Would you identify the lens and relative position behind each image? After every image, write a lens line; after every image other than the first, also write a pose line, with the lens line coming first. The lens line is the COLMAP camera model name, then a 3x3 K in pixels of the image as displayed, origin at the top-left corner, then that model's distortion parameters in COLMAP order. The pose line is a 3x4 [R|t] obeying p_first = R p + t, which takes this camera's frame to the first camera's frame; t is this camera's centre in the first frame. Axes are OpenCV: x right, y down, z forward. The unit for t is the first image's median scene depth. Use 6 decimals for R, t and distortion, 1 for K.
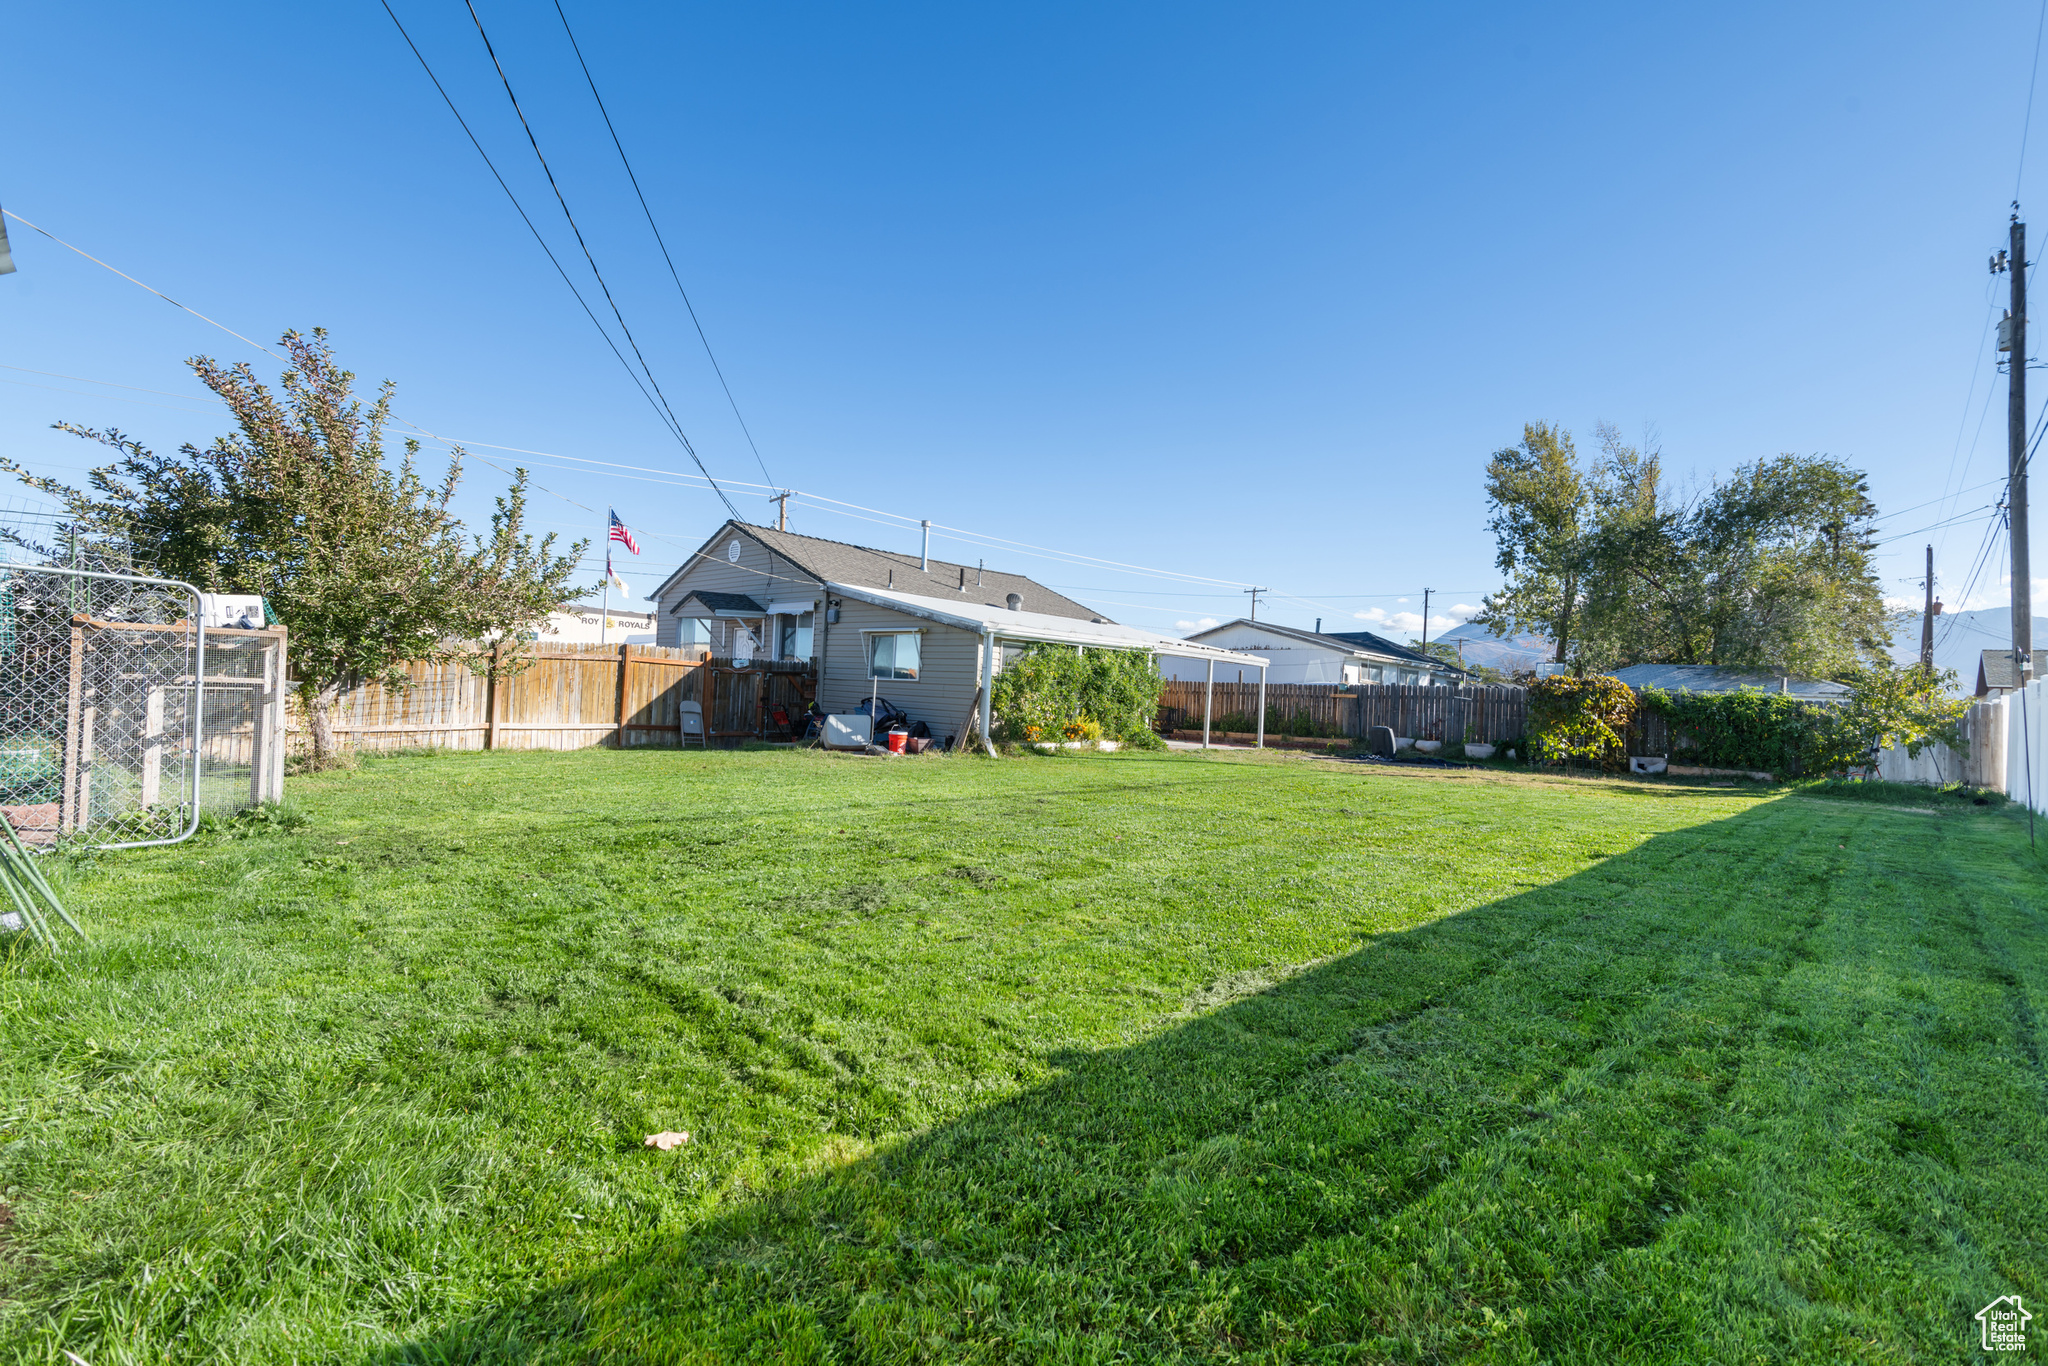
lens RADIAL K [[927.0, 0, 1026.5], [0, 927.0, 686.6], [0, 0, 1]] dist [0.014708, -0.000324]
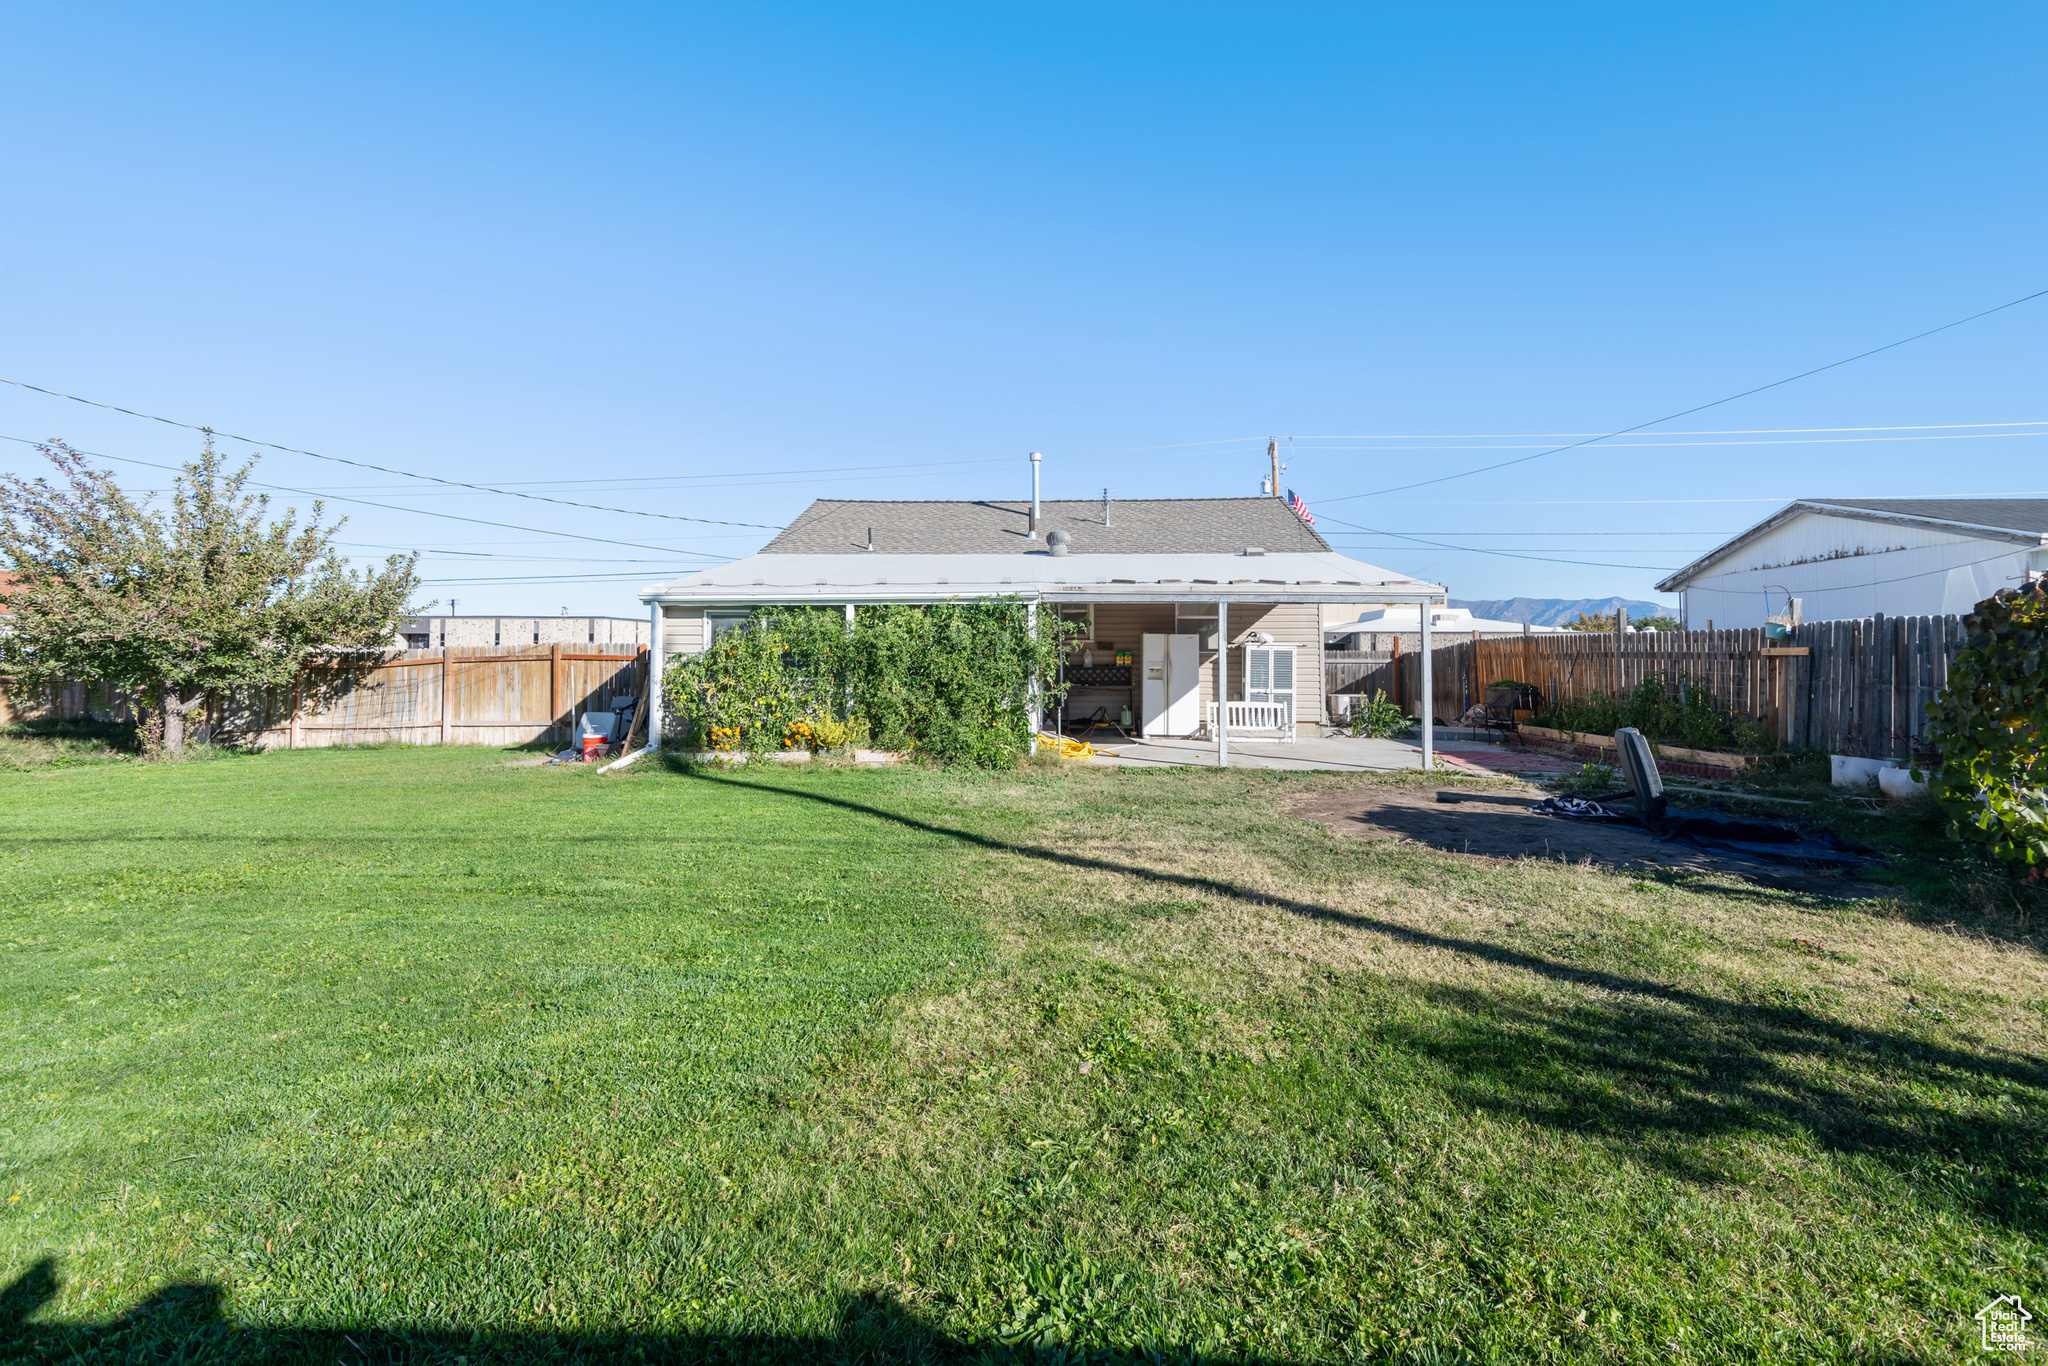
lens RADIAL K [[927.0, 0, 1026.5], [0, 927.0, 686.6], [0, 0, 1]] dist [0.014708, -0.000324]
pose [[0.639410, -0.019457, -0.768620, 0.615350], [0.037120, 0.999295, 0.005583, 0.014514], [0.767969, -0.032101, 0.639682, 0.636050]]
